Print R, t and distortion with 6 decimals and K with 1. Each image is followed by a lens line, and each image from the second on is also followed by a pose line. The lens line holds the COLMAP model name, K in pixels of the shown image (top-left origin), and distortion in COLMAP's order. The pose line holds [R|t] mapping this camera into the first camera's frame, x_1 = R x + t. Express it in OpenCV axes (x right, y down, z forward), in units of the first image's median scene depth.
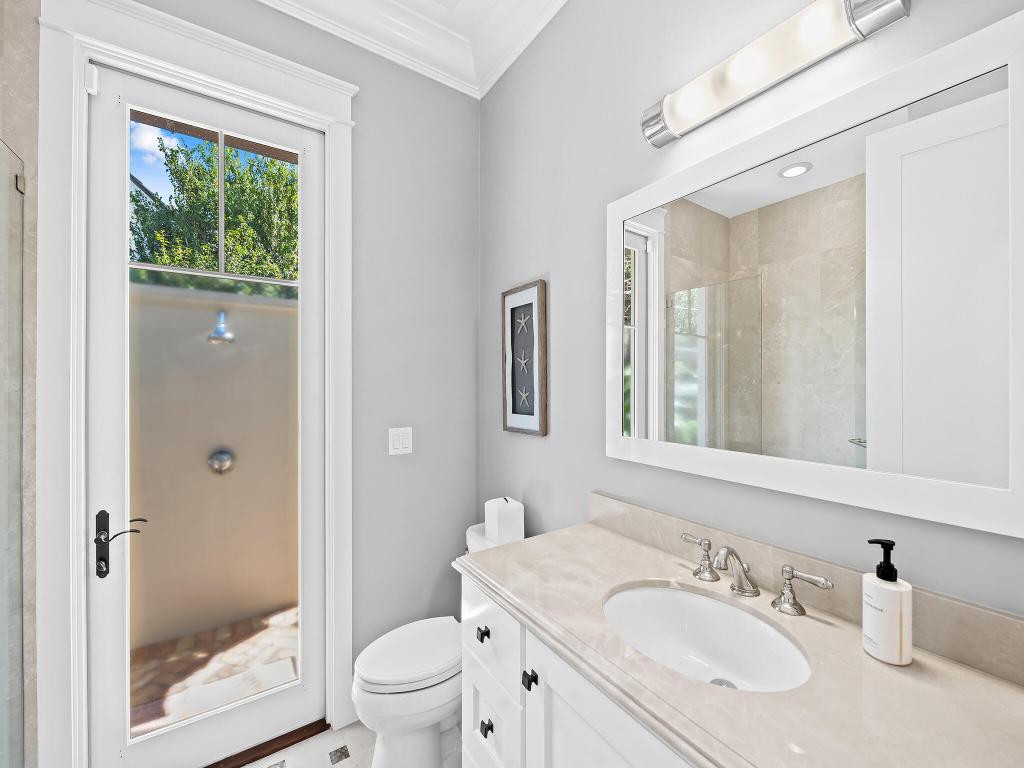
lens RADIAL K [[419.7, 0, 510.6], [0, 419.7, 384.9], [0, 0, 1]] dist [-0.001507, -0.000432]
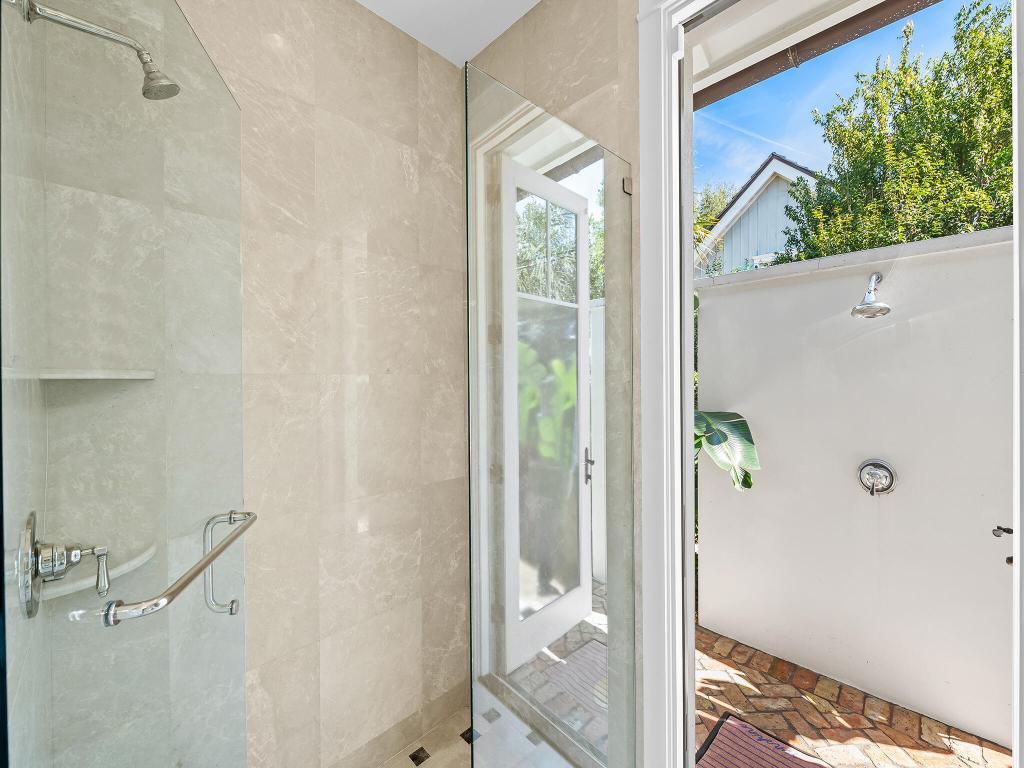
lens RADIAL K [[419.7, 0, 509.2], [0, 419.7, 376.4], [0, 0, 1]] dist [-0.001507, -0.000432]
pose [[0.189862, -0.000153, -0.981811, -0.056142], [0.008874, 0.999959, 0.001560, -0.000714], [0.981771, -0.009009, 0.189856, 0.151896]]
